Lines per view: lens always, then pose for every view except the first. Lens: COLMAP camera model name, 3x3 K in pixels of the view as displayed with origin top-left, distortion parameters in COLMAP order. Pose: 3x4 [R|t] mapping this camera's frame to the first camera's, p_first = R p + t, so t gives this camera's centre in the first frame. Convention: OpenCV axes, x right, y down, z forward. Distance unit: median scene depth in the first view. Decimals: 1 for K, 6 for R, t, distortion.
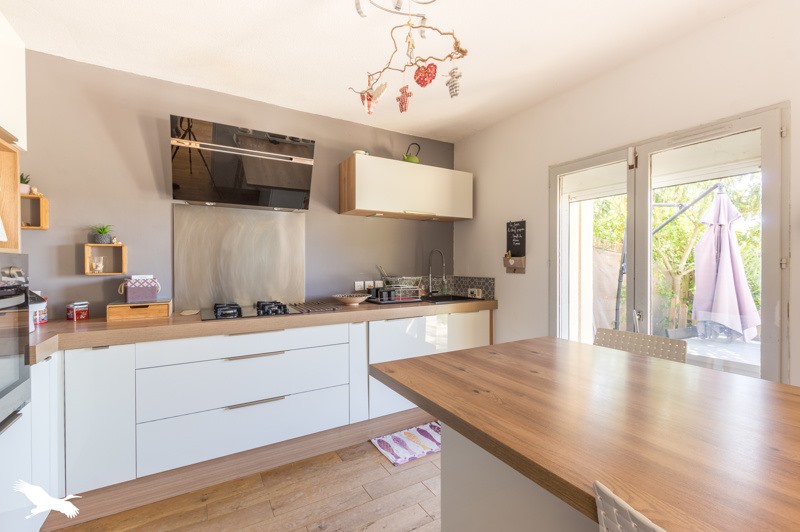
lens RADIAL K [[348.4, 0, 400.7], [0, 348.4, 266.4], [0, 0, 1]] dist [0.002459, -0.000389]
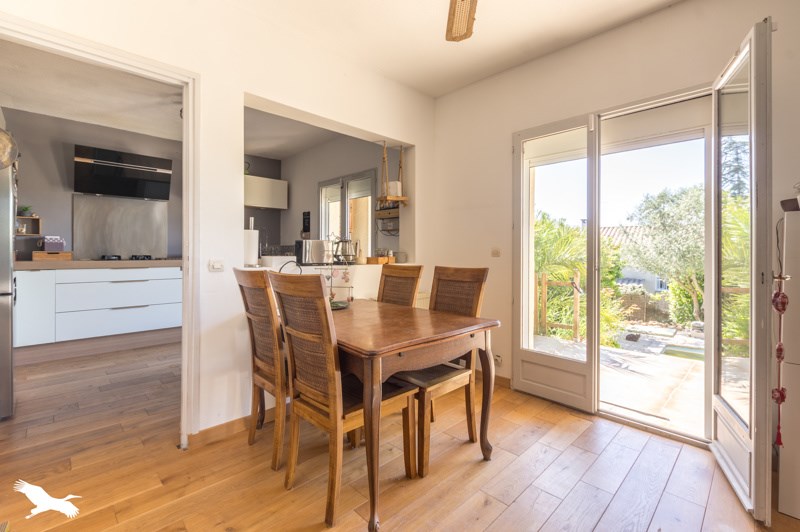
lens RADIAL K [[348.4, 0, 394.4], [0, 348.4, 252.6], [0, 0, 1]] dist [0.002459, -0.000389]
pose [[0.971674, 0.005583, 0.236261, 0.467299], [-0.003681, 0.999957, -0.008492, 0.113505], [-0.236298, 0.007382, 0.971653, -1.033347]]
